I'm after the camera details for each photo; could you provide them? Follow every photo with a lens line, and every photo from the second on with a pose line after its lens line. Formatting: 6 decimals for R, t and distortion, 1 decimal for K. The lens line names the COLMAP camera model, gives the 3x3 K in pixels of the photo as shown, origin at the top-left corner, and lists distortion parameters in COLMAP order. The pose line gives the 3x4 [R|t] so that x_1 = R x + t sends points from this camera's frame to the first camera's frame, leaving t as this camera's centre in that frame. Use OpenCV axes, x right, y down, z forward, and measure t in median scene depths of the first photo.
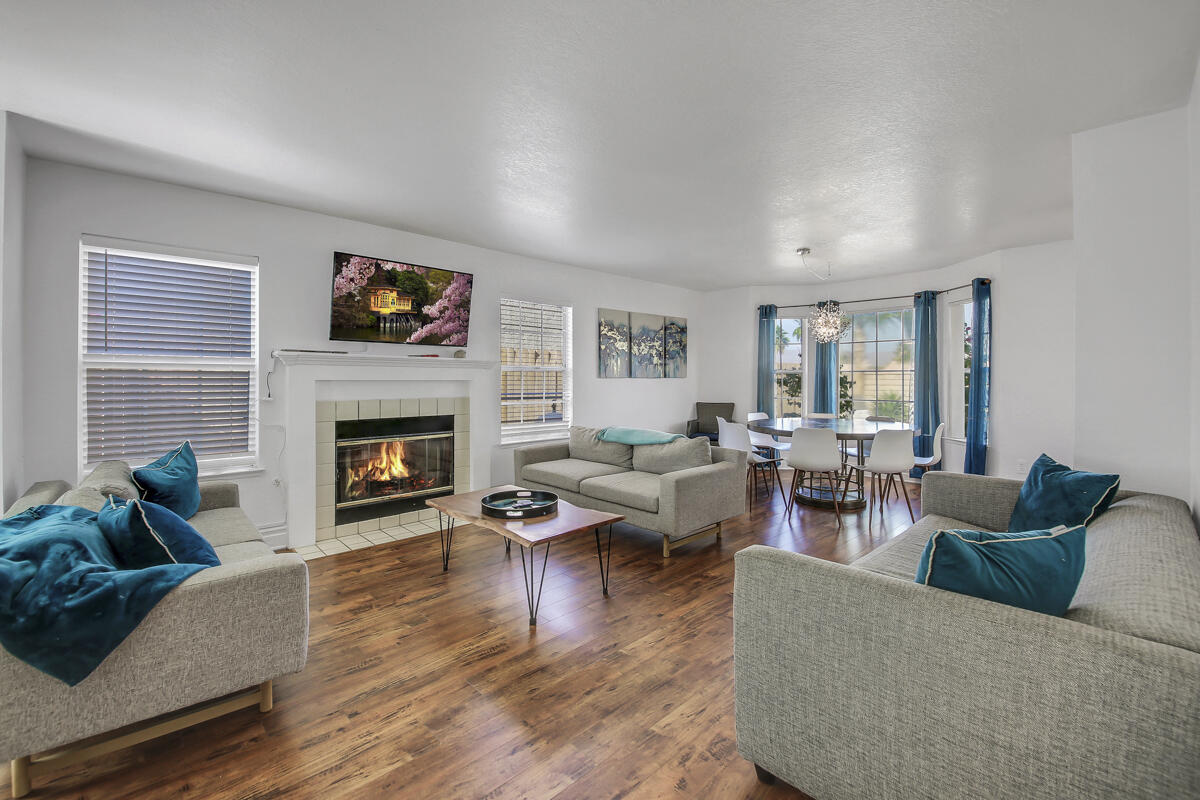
lens RADIAL K [[523.8, 0, 572.3], [0, 523.8, 388.0], [0, 0, 1]] dist [-0.004138, -0.001127]
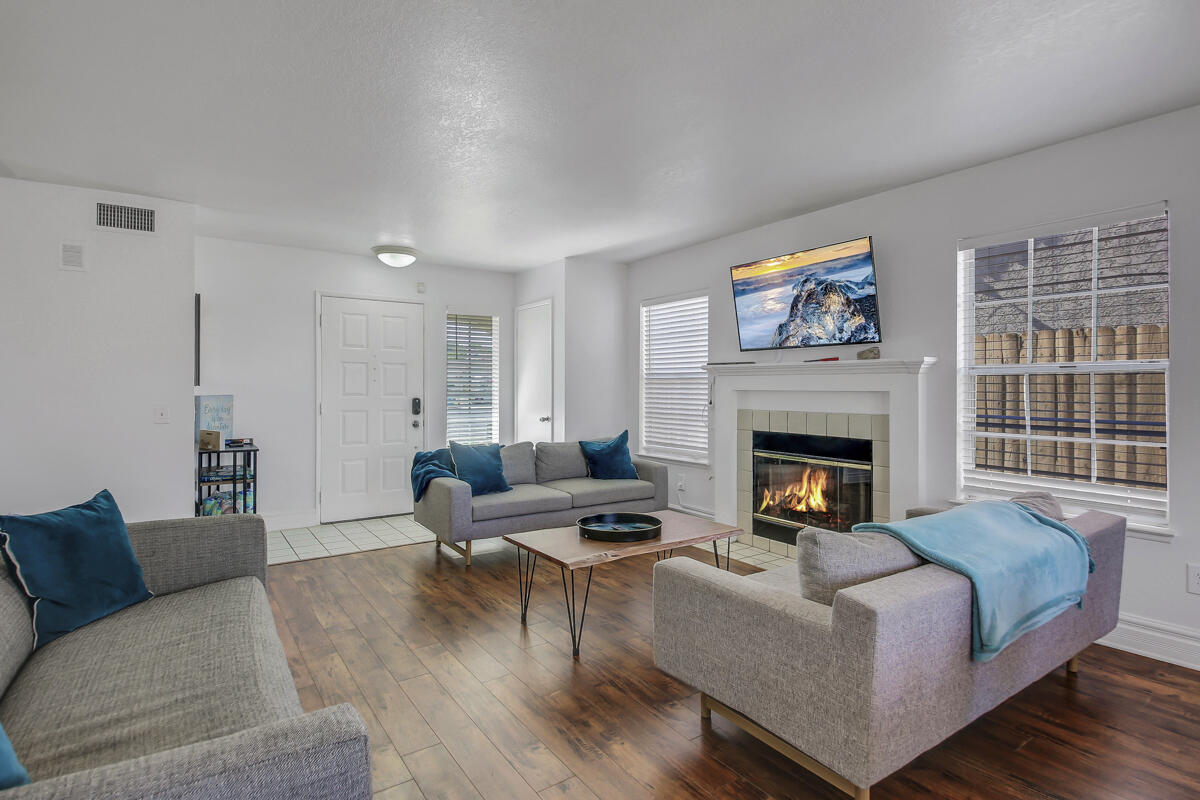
lens RADIAL K [[576.5, 0, 594.6], [0, 576.5, 394.1], [0, 0, 1]] dist [-0.011773, -0.004799]
pose [[-0.127010, 0.008675, -0.991864, 0.683262], [-0.024542, 0.999628, 0.011886, -0.012968], [0.991598, 0.025852, -0.126750, 0.830521]]
